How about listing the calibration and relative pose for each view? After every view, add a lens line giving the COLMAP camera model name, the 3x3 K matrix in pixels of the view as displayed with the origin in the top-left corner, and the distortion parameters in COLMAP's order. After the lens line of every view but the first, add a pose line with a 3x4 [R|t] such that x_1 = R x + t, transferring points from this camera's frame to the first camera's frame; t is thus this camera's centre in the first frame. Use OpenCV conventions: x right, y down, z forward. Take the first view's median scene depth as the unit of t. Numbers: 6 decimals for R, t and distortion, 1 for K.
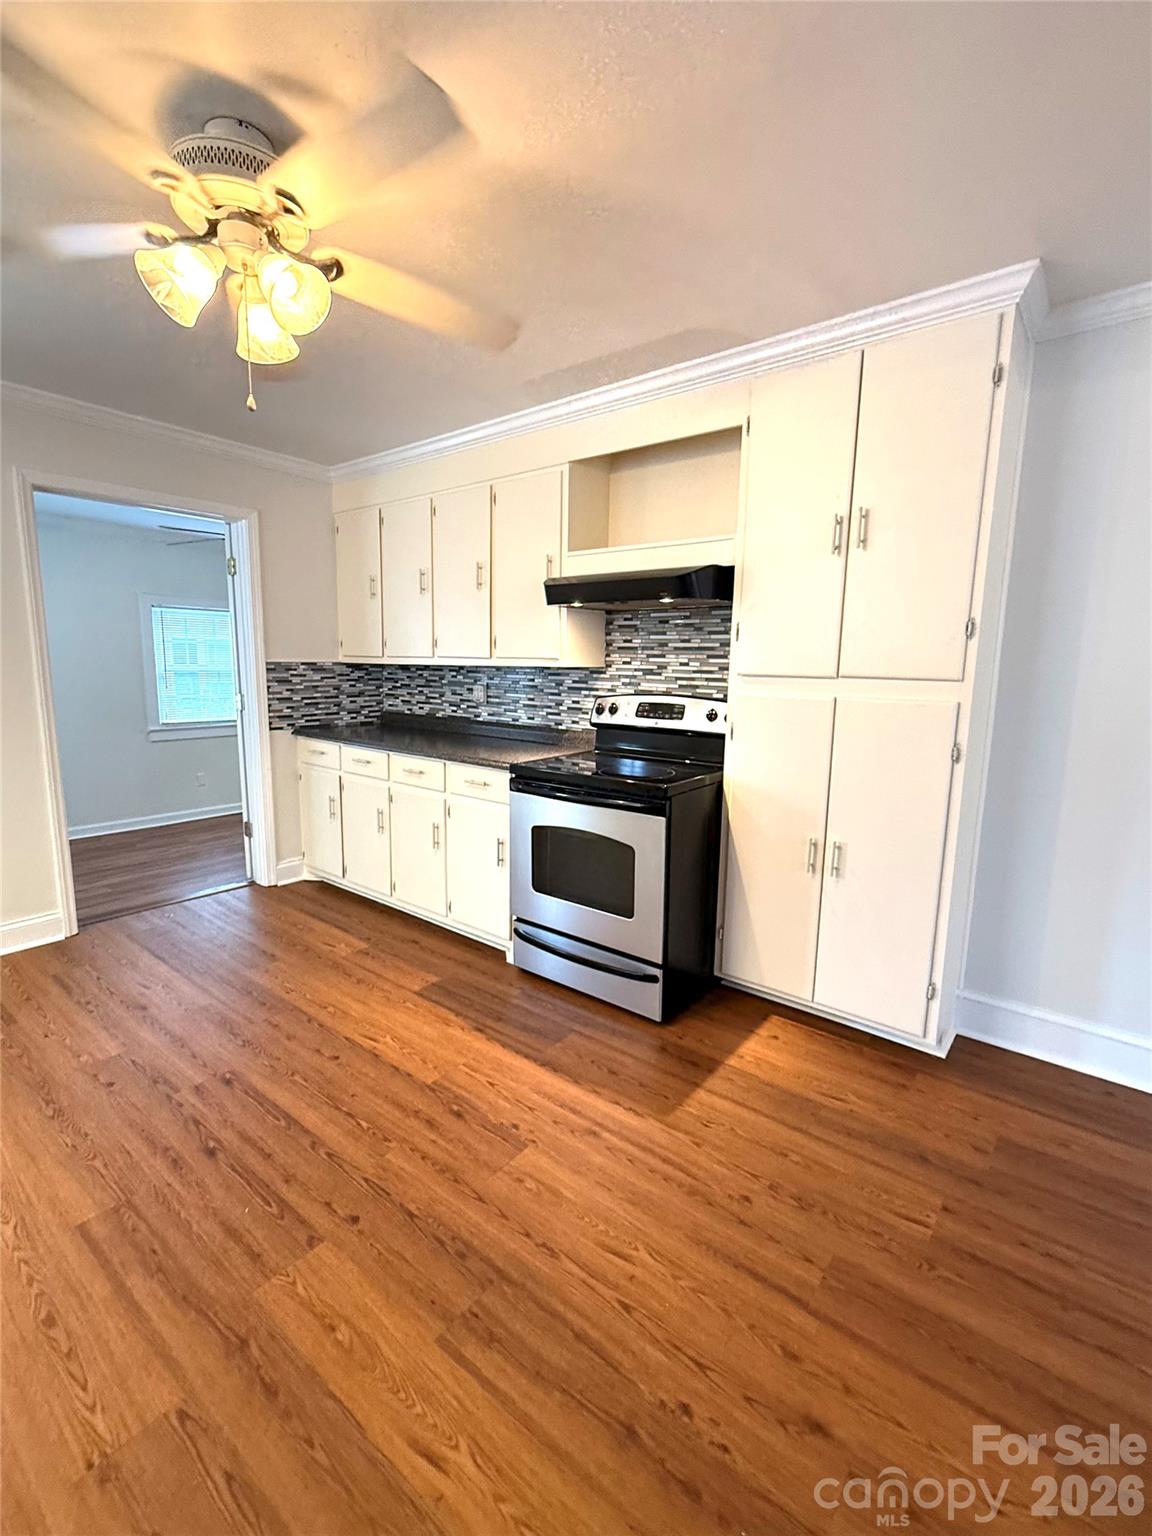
lens RADIAL K [[686.0, 0, 576.0], [0, 686.0, 768.0], [0, 0, 1]] dist [-0.000188, 0.000107]
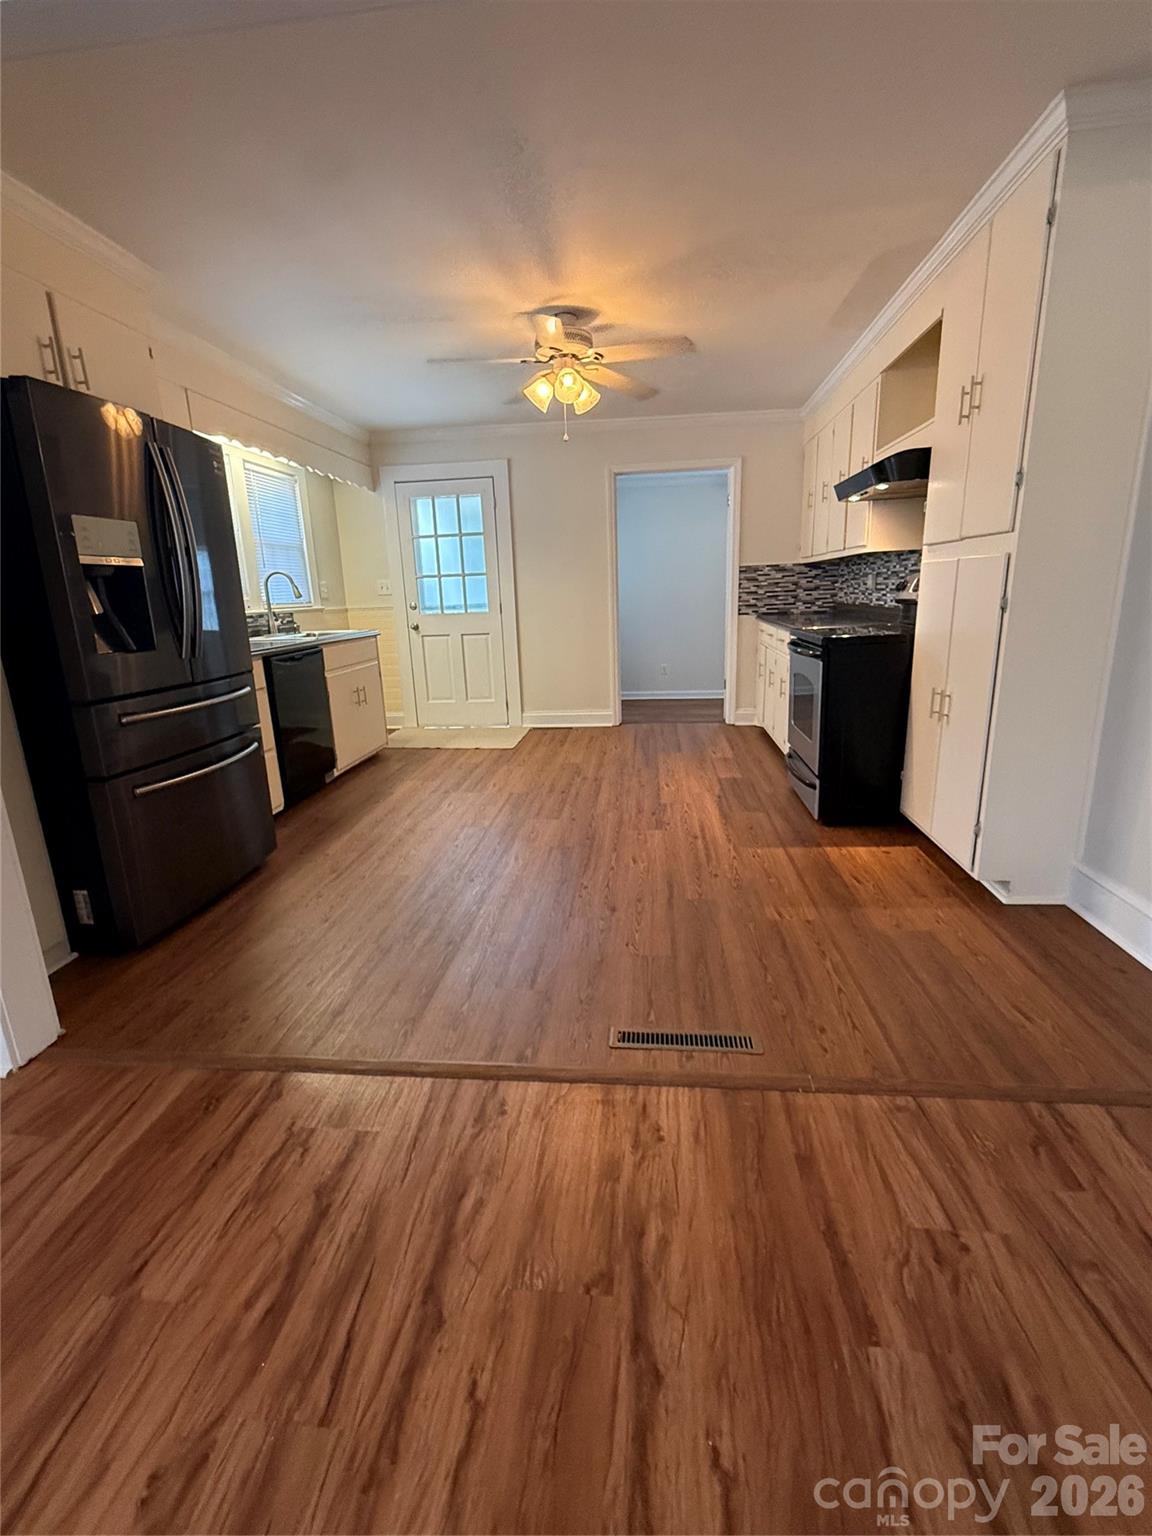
lens RADIAL K [[686.0, 0, 576.0], [0, 686.0, 768.0], [0, 0, 1]] dist [-0.000188, 0.000107]
pose [[0.541032, 0.178505, -0.821840, 0.959726], [-0.086763, 0.983848, 0.156576, 0.103265], [0.836514, -0.013408, 0.547781, -0.123383]]
